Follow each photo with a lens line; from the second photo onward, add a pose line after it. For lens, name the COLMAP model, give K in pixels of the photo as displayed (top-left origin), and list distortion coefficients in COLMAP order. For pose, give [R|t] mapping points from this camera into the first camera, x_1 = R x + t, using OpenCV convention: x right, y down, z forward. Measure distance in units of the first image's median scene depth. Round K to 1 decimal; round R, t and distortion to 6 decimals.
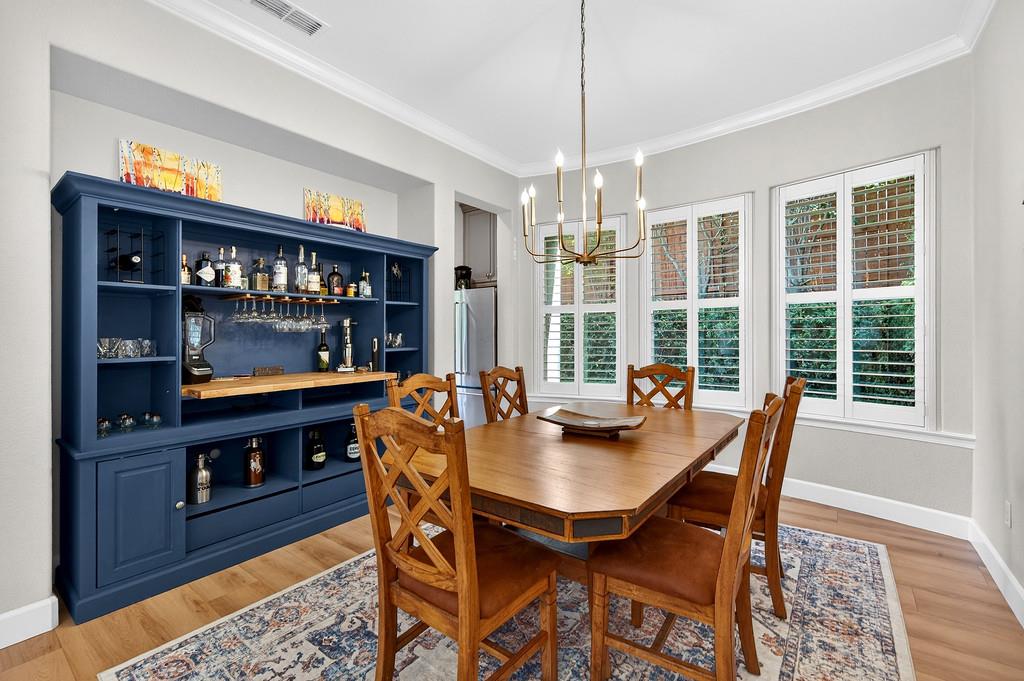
lens RADIAL K [[405.8, 0, 519.6], [0, 405.8, 335.1], [0, 0, 1]] dist [0.002118, 0.000196]
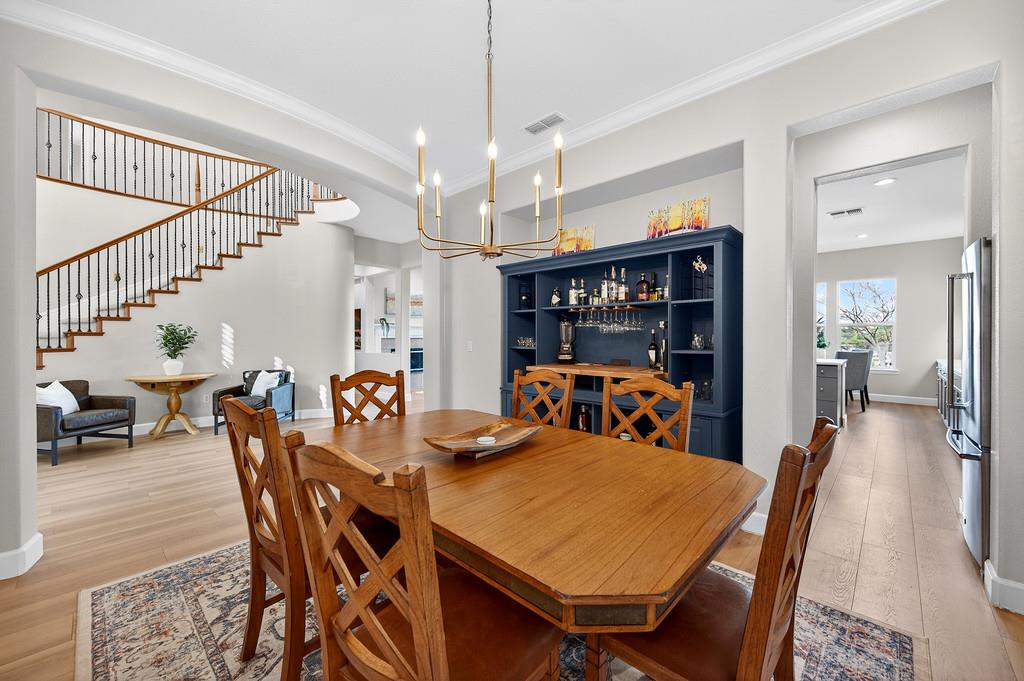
lens RADIAL K [[405.8, 0, 519.6], [0, 405.8, 335.1], [0, 0, 1]] dist [0.002118, 0.000196]
pose [[-0.082382, -0.000744, -0.996601, 0.803466], [-0.003815, 0.999993, -0.000431, 0.000024], [0.996593, 0.003767, -0.082385, 0.857471]]
